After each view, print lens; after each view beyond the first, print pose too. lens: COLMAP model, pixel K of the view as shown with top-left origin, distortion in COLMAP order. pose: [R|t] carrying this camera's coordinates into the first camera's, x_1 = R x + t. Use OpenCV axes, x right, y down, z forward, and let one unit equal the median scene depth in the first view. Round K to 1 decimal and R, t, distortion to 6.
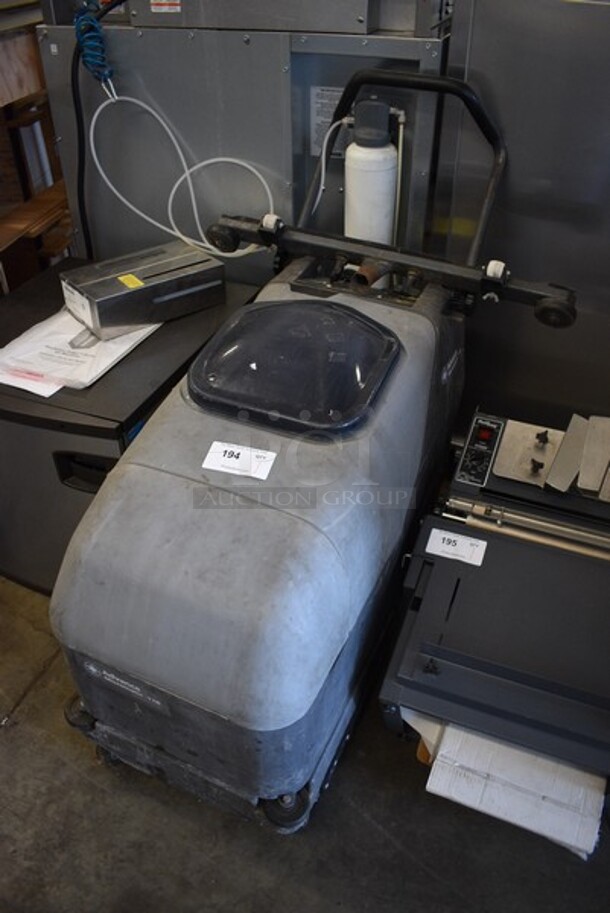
lens RADIAL K [[712.0, 0, 300.4], [0, 712.0, 458.8], [0, 0, 1]] dist [-0.103620, 0.023964]
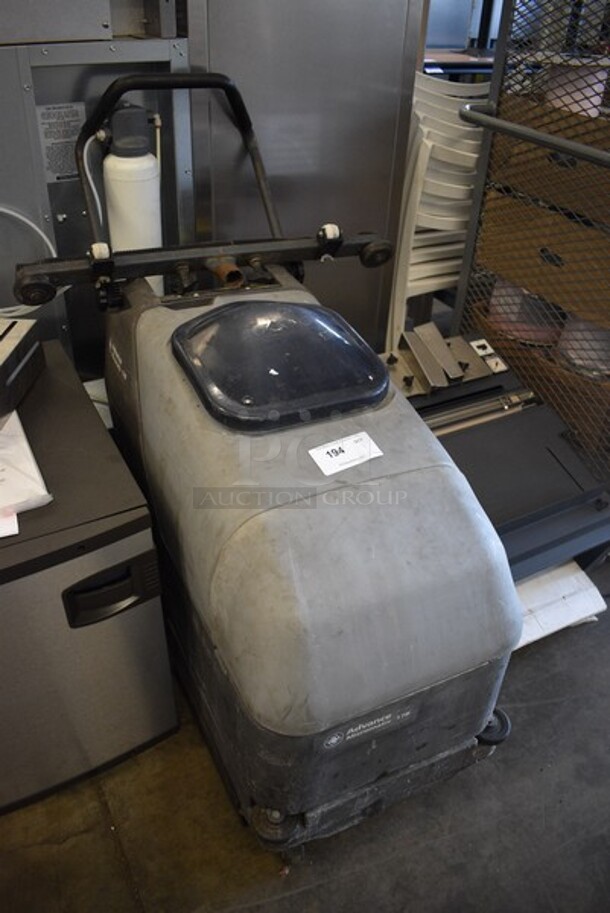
lens RADIAL K [[712.0, 0, 306.2], [0, 712.0, 458.8], [0, 0, 1]] dist [-0.103620, 0.023964]
pose [[0.629679, -0.429069, 0.647614, -0.582285], [0.450229, 0.880916, 0.145881, -0.121629], [-0.633087, 0.199717, 0.747873, 0.233871]]
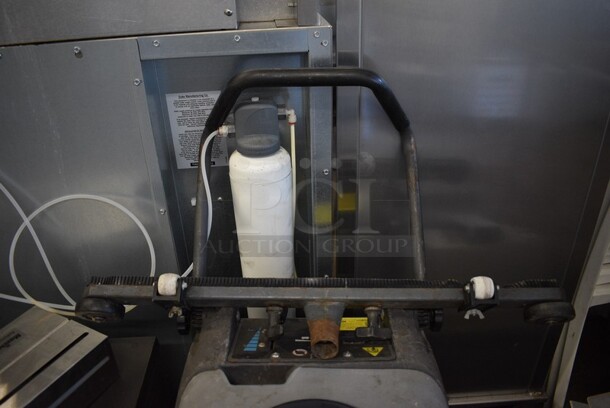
lens RADIAL K [[475.7, 0, 305.2], [0, 475.7, 202.9], [0, 0, 1]] dist [-0.103620, 0.023964]
pose [[0.903549, -0.221493, 0.366797, -0.076339], [0.285745, 0.949363, -0.130612, -0.323196], [-0.319294, 0.222825, 0.921087, 0.502738]]
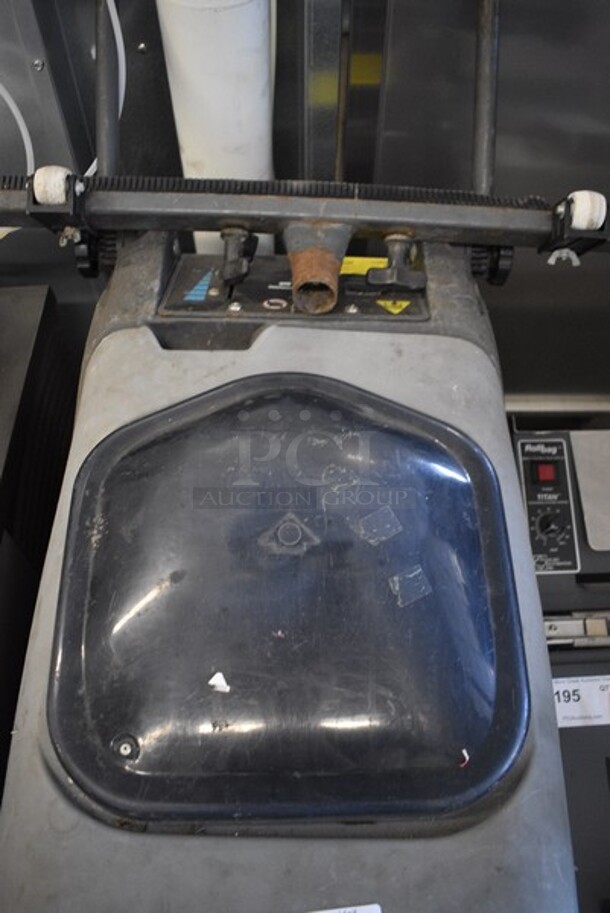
lens RADIAL K [[712.0, 0, 305.4], [0, 712.0, 460.6], [0, 0, 1]] dist [-0.103620, 0.023964]
pose [[0.909119, -0.337223, 0.244505, -0.063222], [0.254234, 0.914205, 0.315586, -0.286997], [-0.329951, -0.224744, 0.916855, 0.545078]]
